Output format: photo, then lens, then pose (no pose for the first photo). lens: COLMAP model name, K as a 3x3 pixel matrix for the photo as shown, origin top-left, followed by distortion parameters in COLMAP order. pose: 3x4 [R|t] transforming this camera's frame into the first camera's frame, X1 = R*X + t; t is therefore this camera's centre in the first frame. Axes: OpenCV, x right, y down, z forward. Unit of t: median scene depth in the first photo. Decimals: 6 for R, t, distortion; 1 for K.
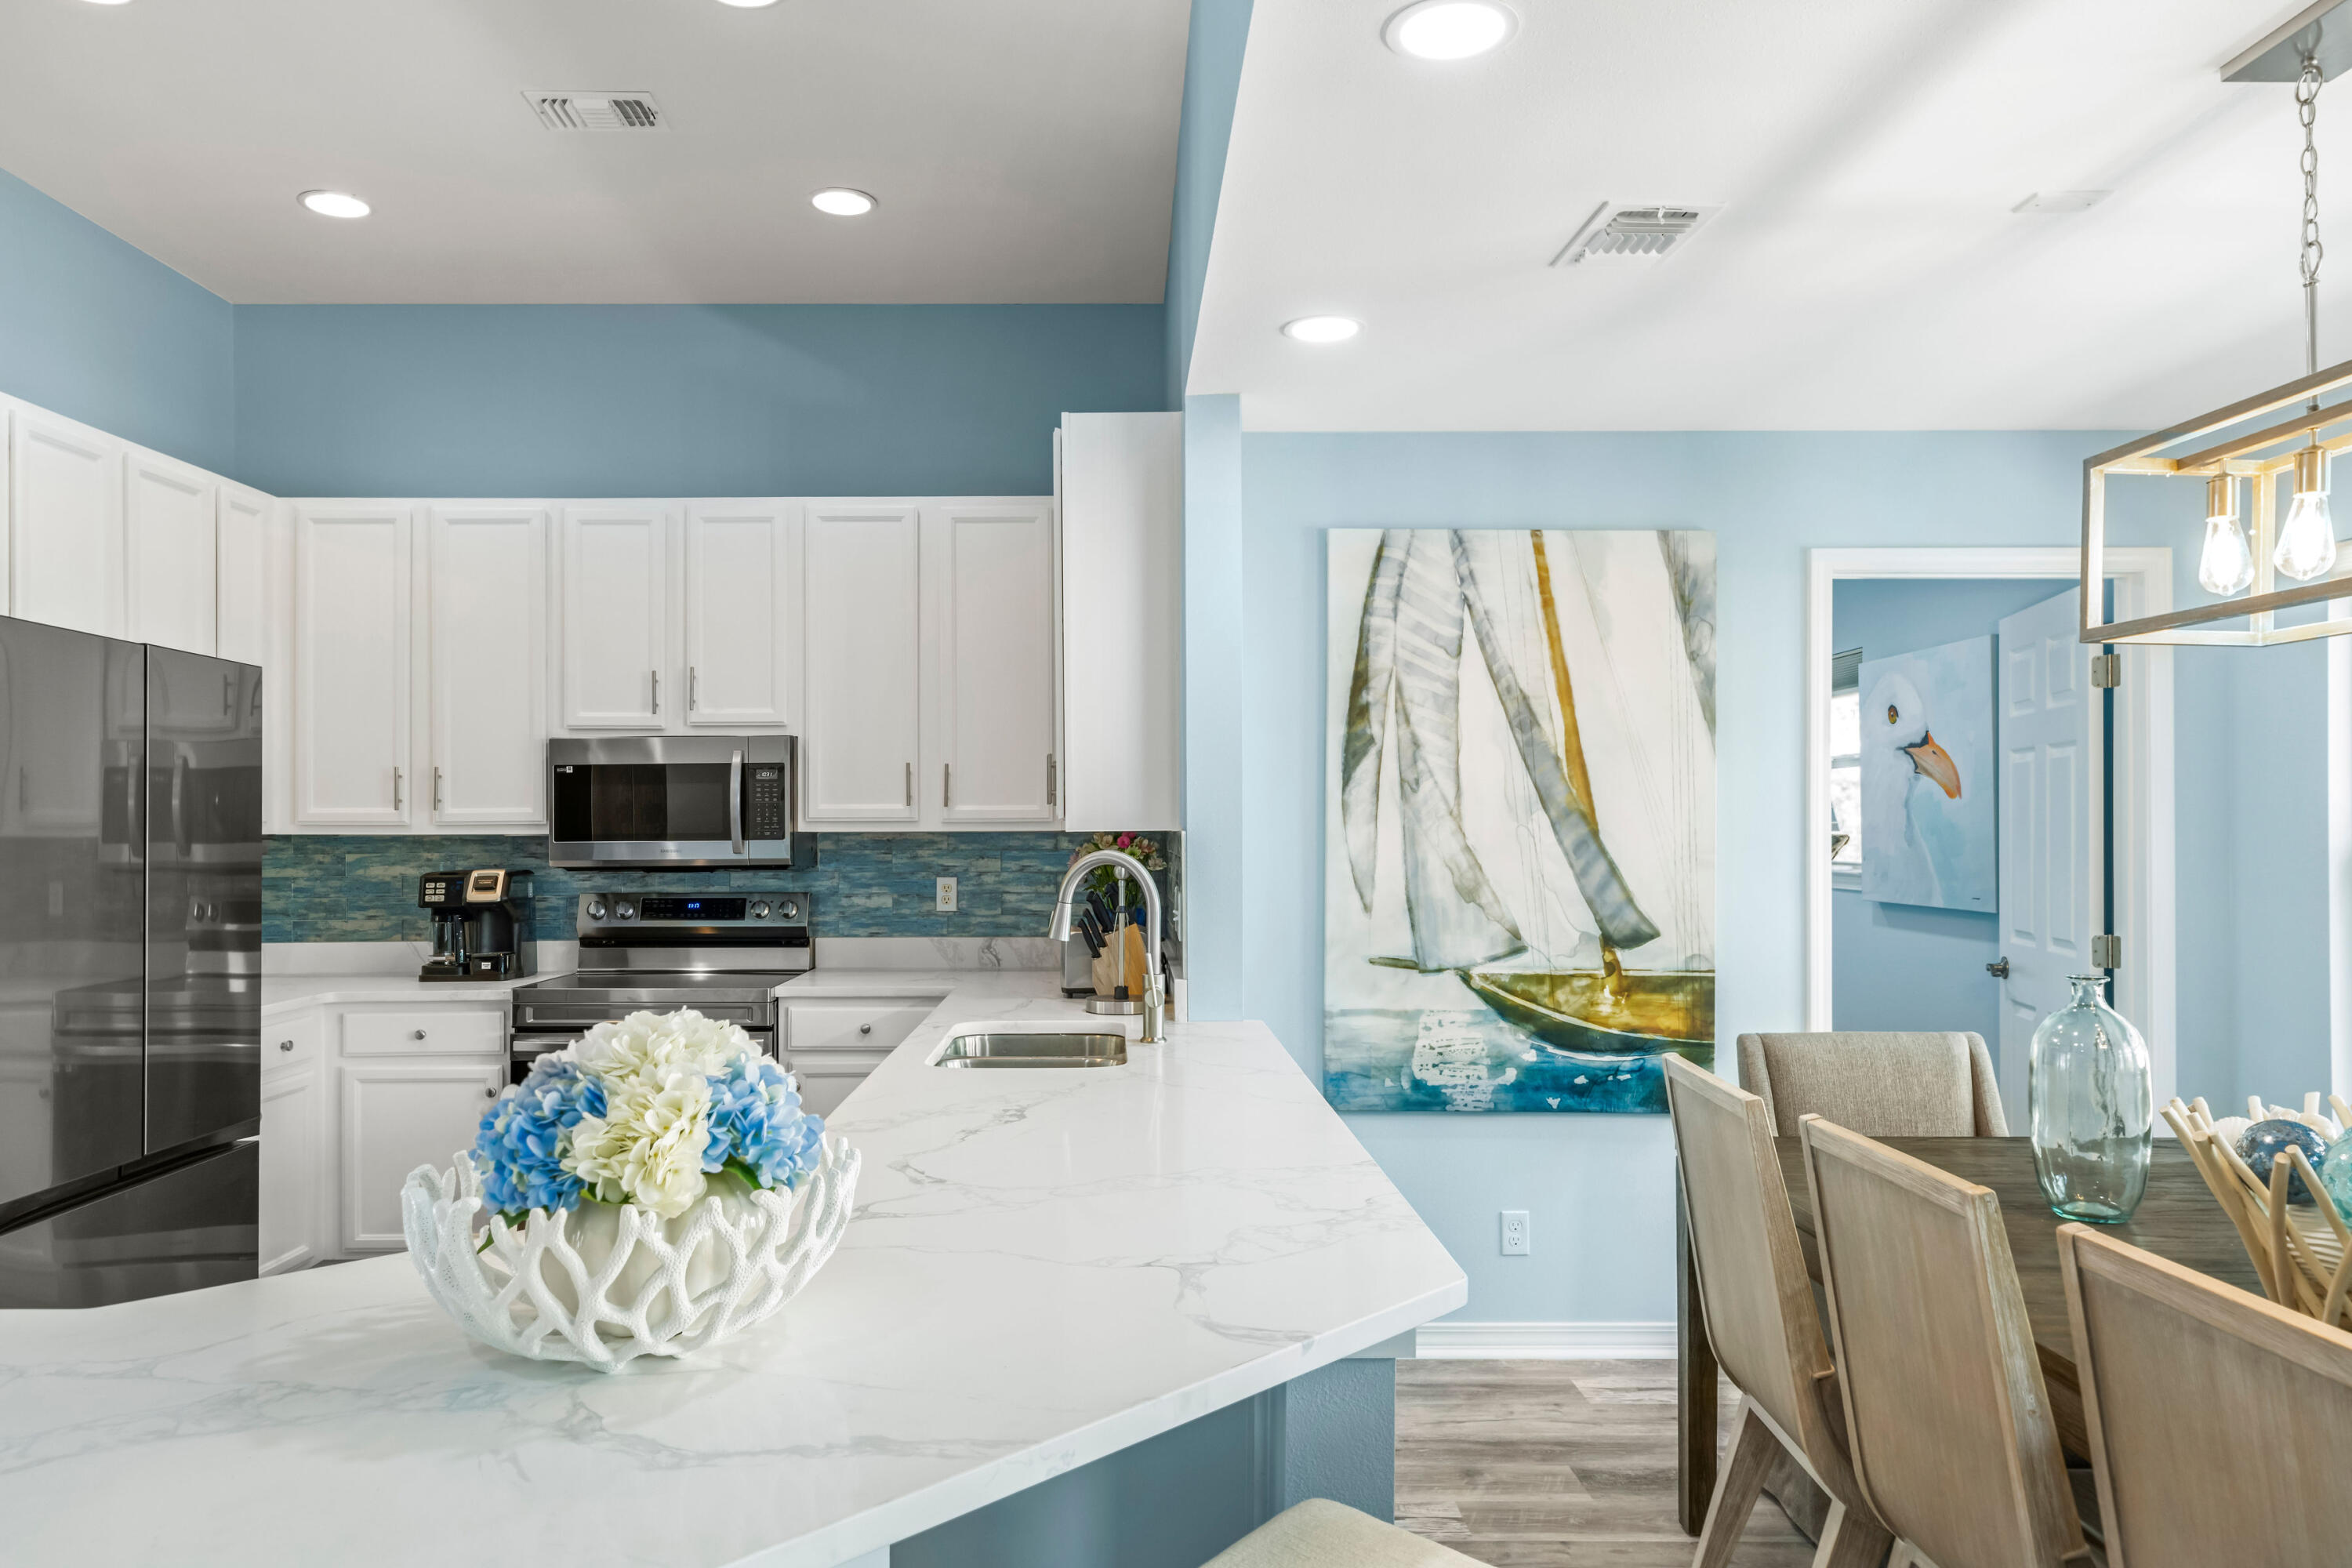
lens RADIAL K [[1559.6, 0, 1121.0], [0, 1559.6, 813.0], [0, 0, 1]] dist [0.014774, -0.003302]
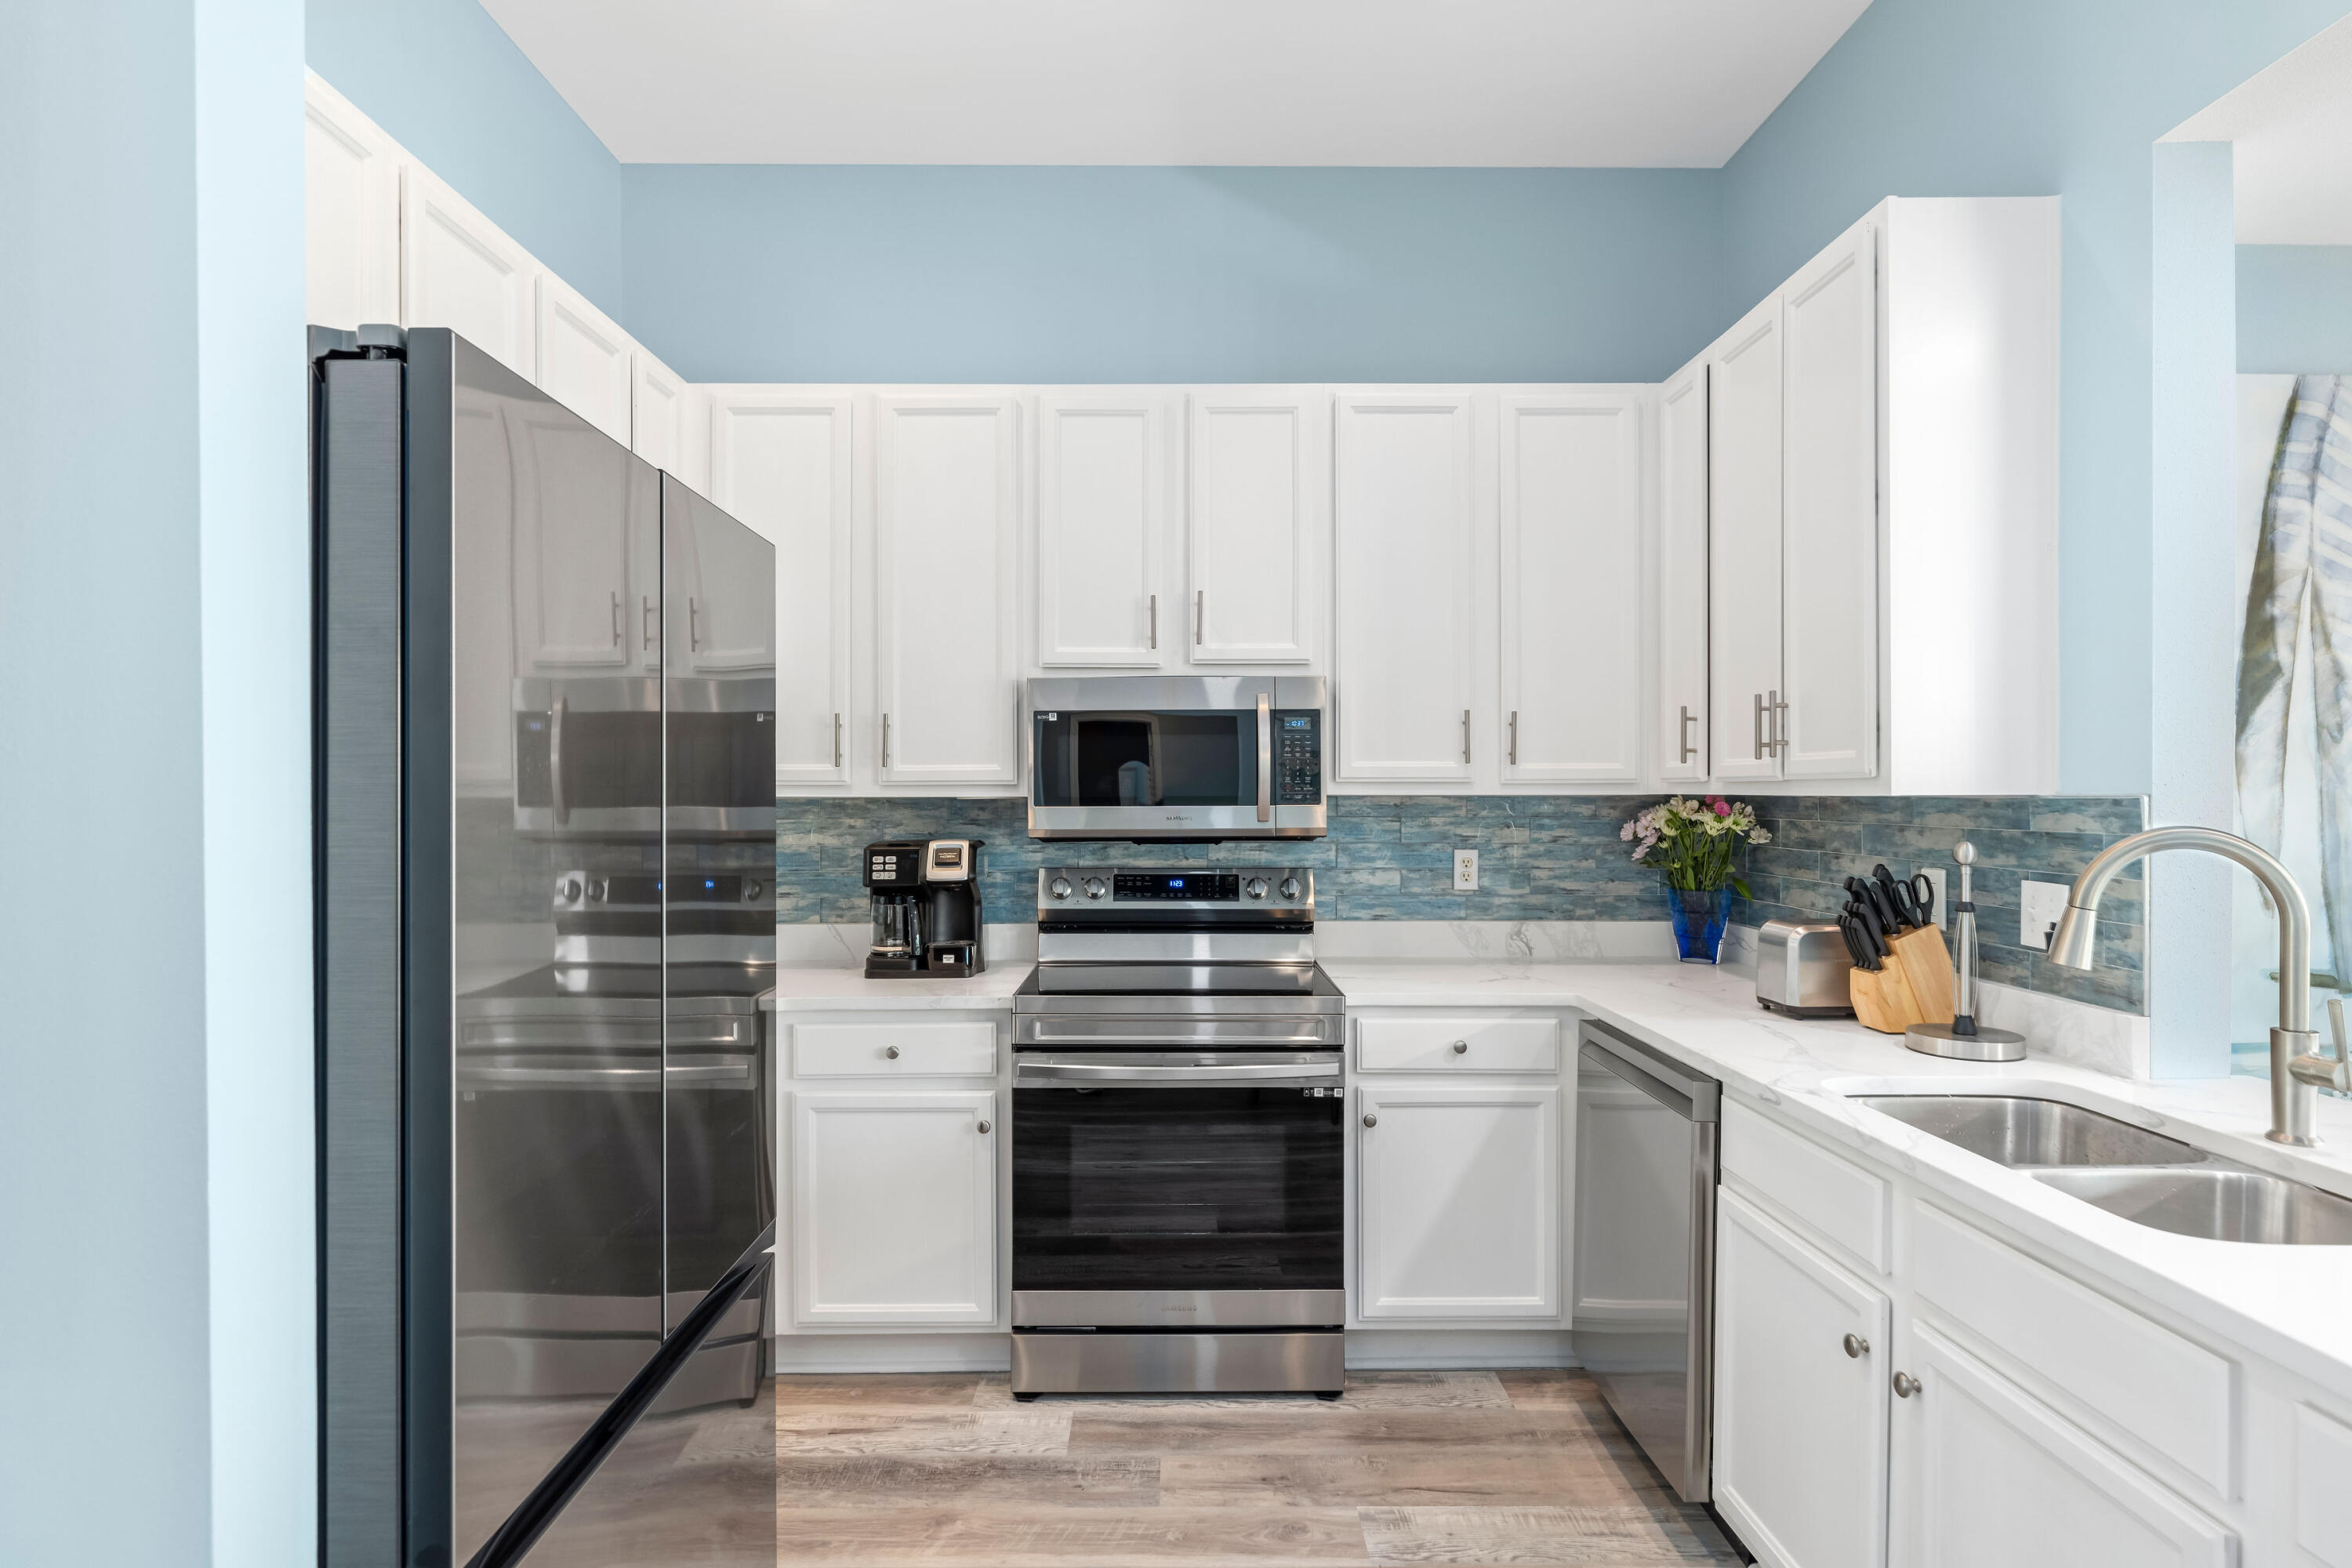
lens RADIAL K [[1225.6, 0, 1168.0], [0, 1225.6, 797.6], [0, 0, 1]] dist [-0.005244, 0.000445]
pose [[0.999998, 0.002188, 0.000390, -0.350188], [-0.002193, 0.999897, 0.014205, 0.005514], [-0.000359, -0.014206, 0.999899, 0.437623]]
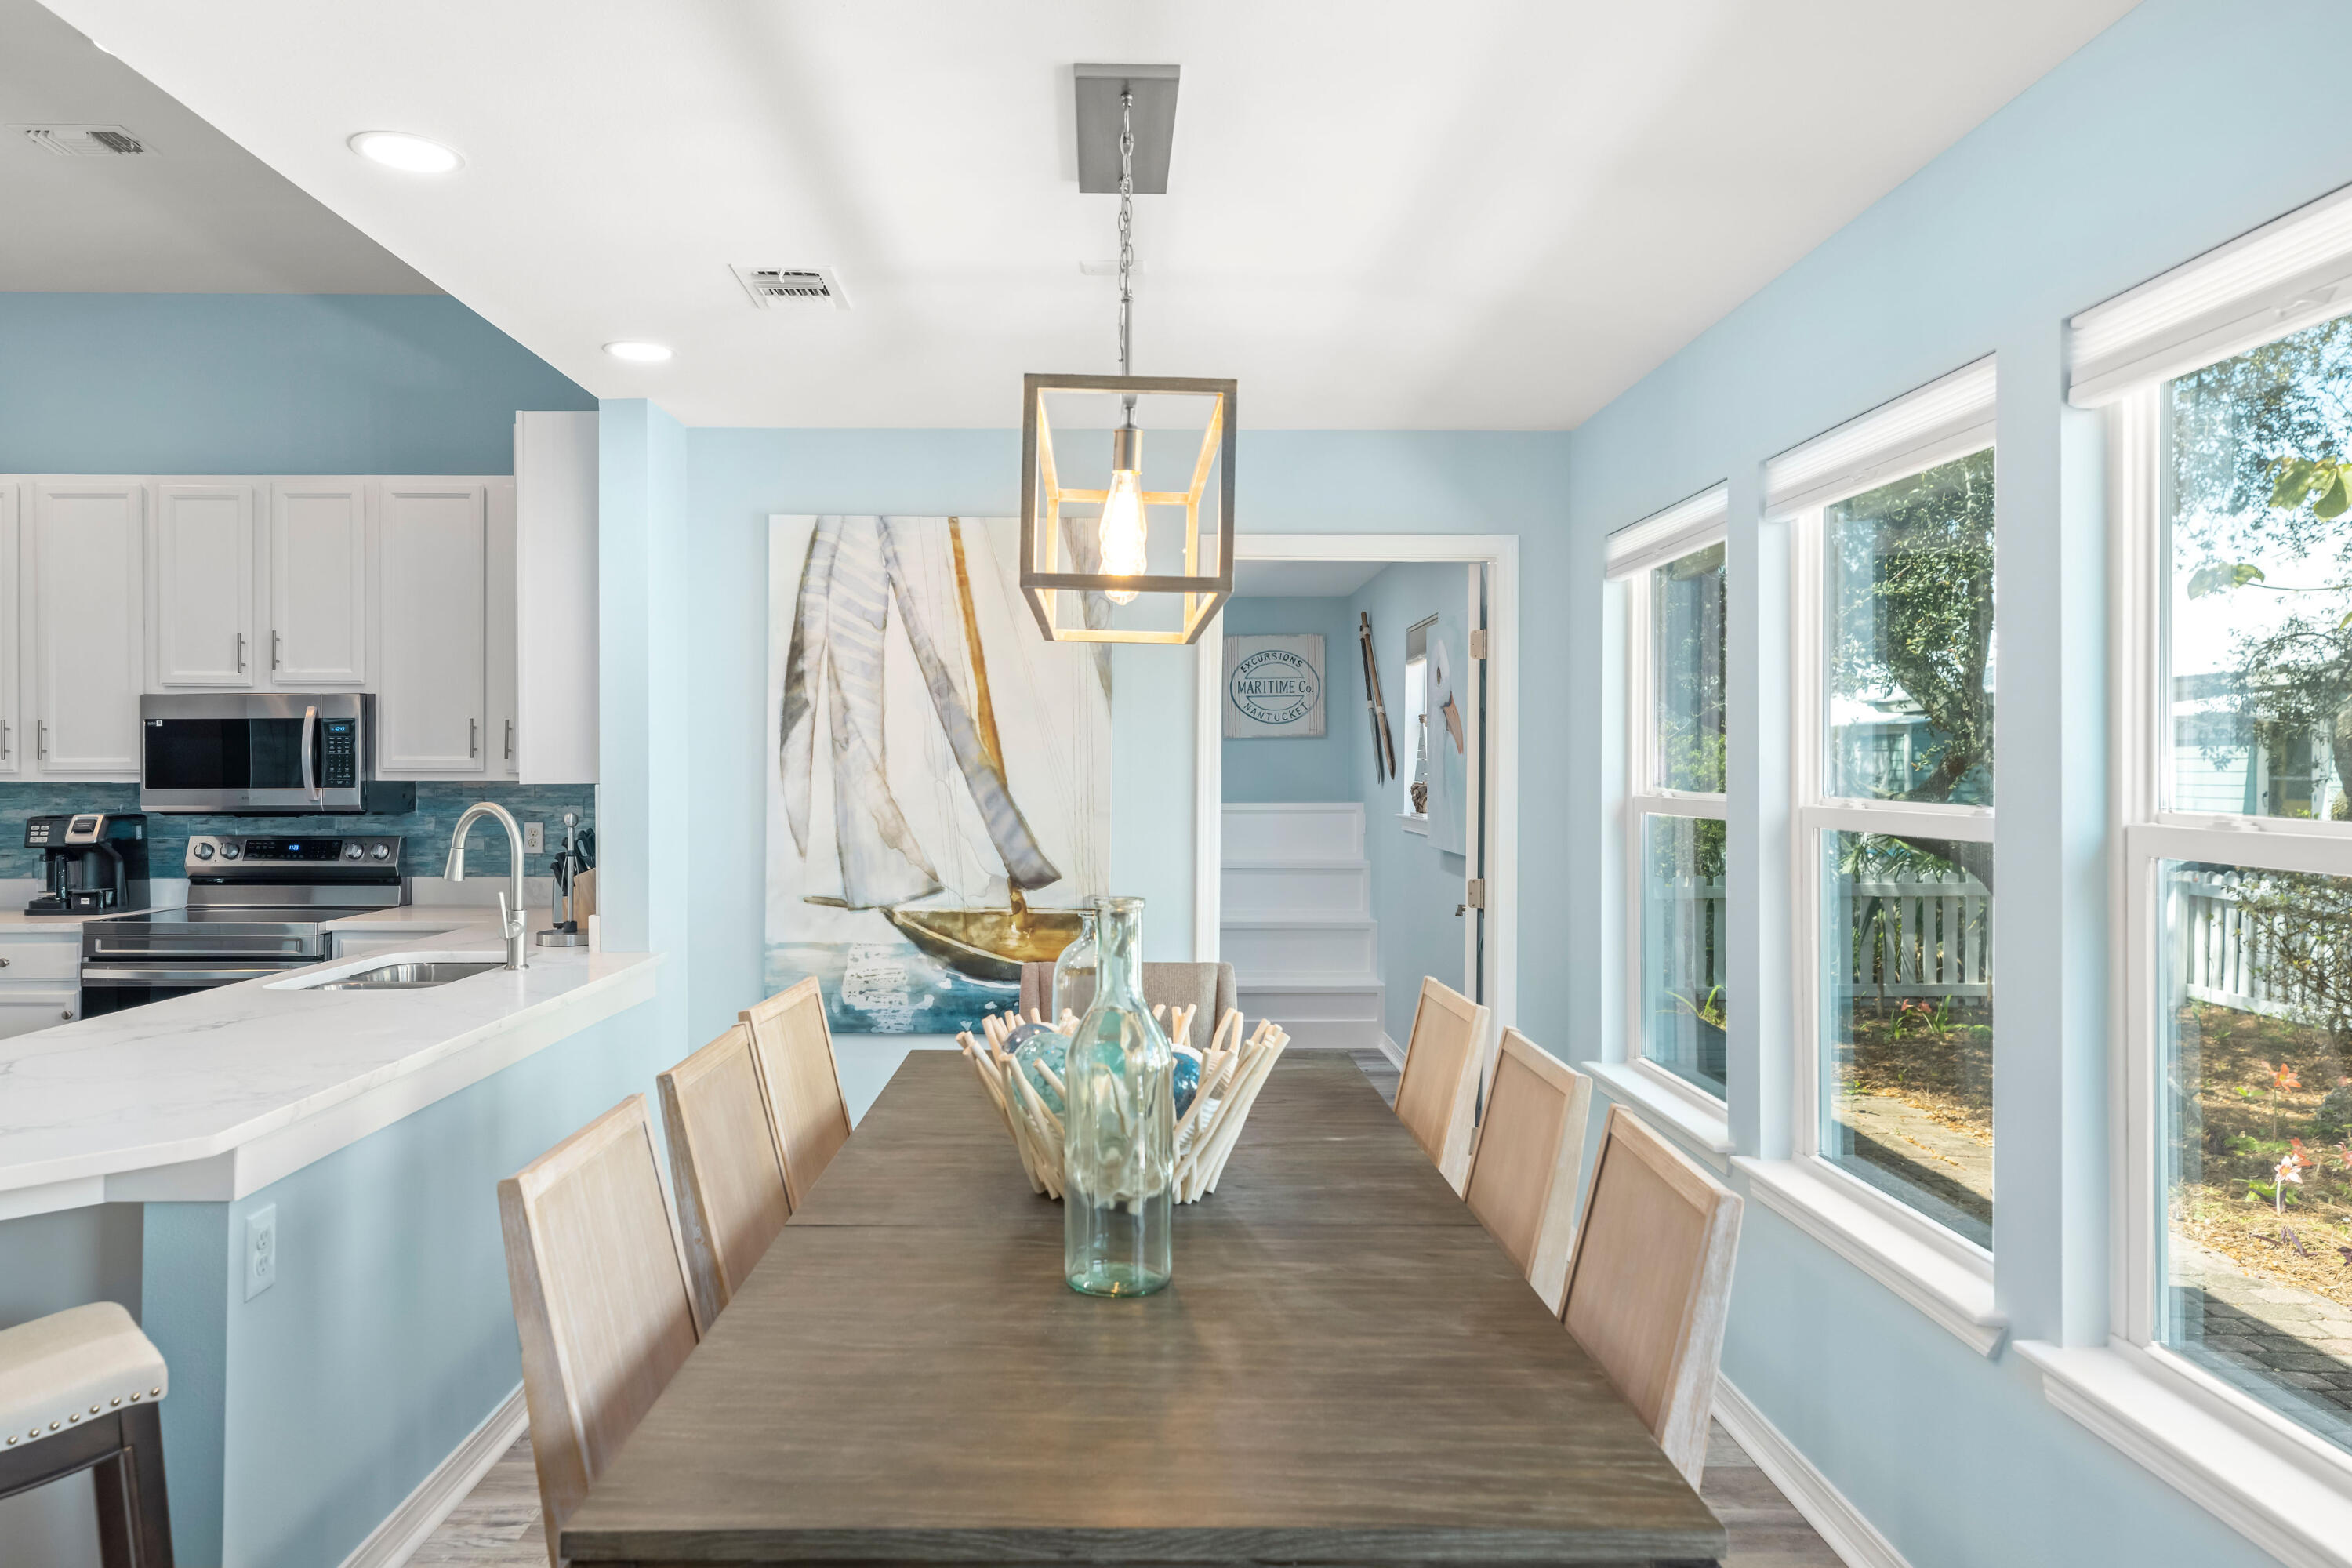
lens RADIAL K [[1559.6, 0, 1131.7], [0, 1559.6, 774.6], [0, 0, 1]] dist [0.014774, -0.003302]
pose [[0.999989, 0.004517, 0.001606, 0.393408], [-0.004539, 0.999890, 0.014105, -0.012381], [-0.001542, -0.014112, 0.999899, -0.125311]]
